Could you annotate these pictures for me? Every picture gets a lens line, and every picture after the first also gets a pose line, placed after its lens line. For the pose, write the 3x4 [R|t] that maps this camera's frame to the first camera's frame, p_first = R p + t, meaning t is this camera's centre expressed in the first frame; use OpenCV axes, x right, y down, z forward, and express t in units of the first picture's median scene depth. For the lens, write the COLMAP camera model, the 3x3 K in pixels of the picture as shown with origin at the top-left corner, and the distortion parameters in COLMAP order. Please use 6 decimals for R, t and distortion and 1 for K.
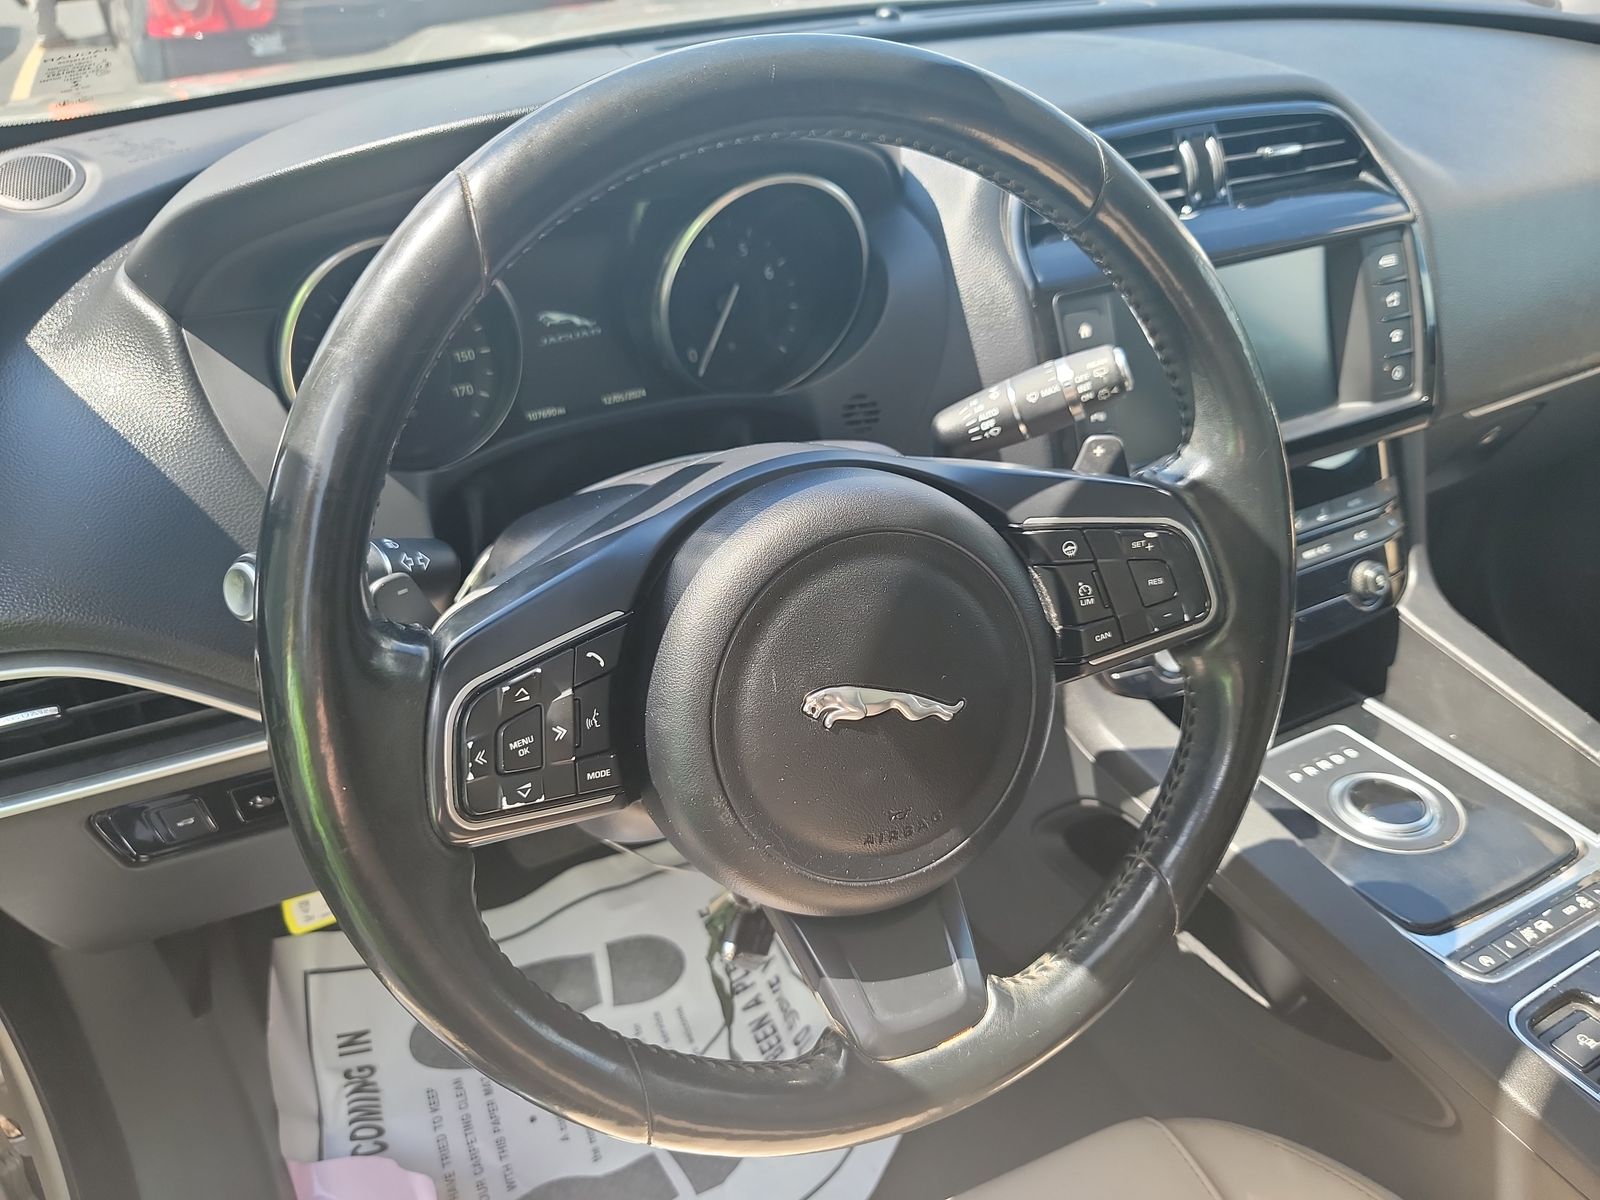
lens RADIAL K [[1144.6, 0, 795.5], [0, 1144.6, 586.3], [0, 0, 1]] dist [0.032958, -0.039770]
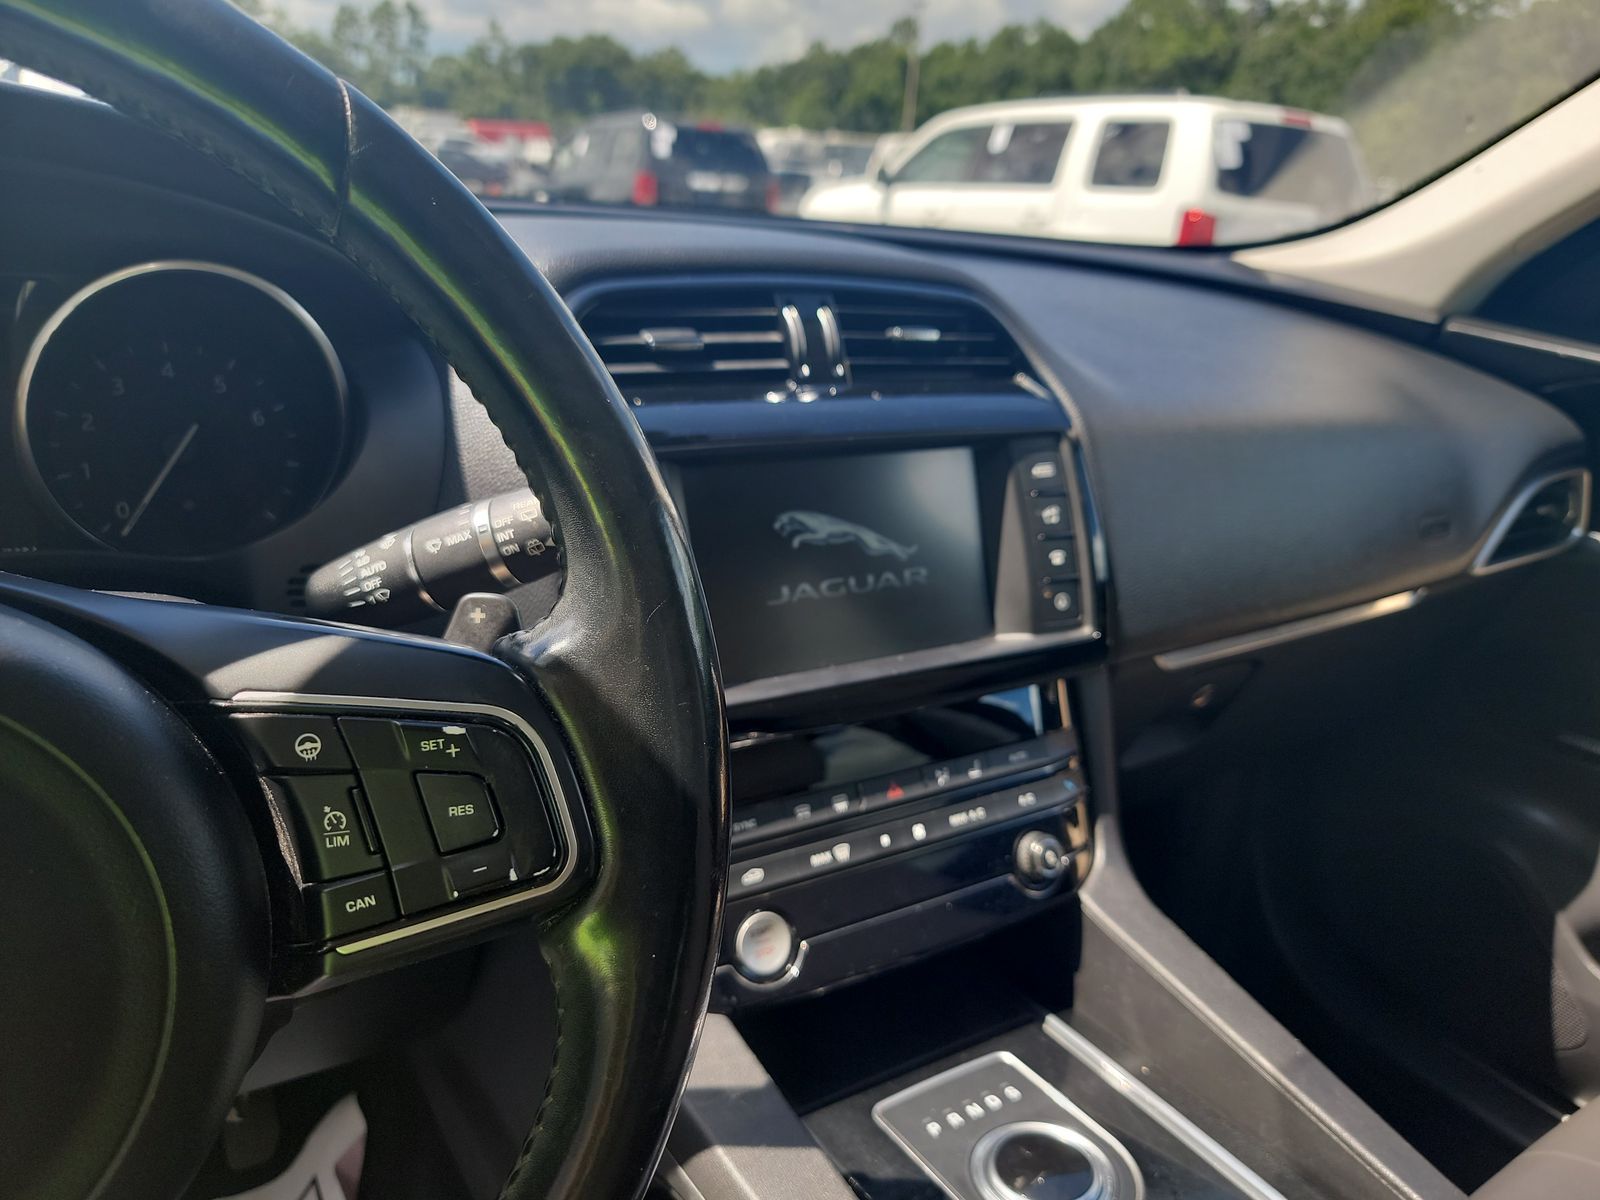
lens RADIAL K [[1144.6, 0, 809.7], [0, 1144.6, 602.9], [0, 0, 1]] dist [0.032958, -0.039770]
pose [[0.991783, 0.059693, 0.113150, 0.255858], [-0.031843, 0.971817, -0.233577, 0.015154], [-0.123904, 0.228055, 0.965732, 0.230755]]
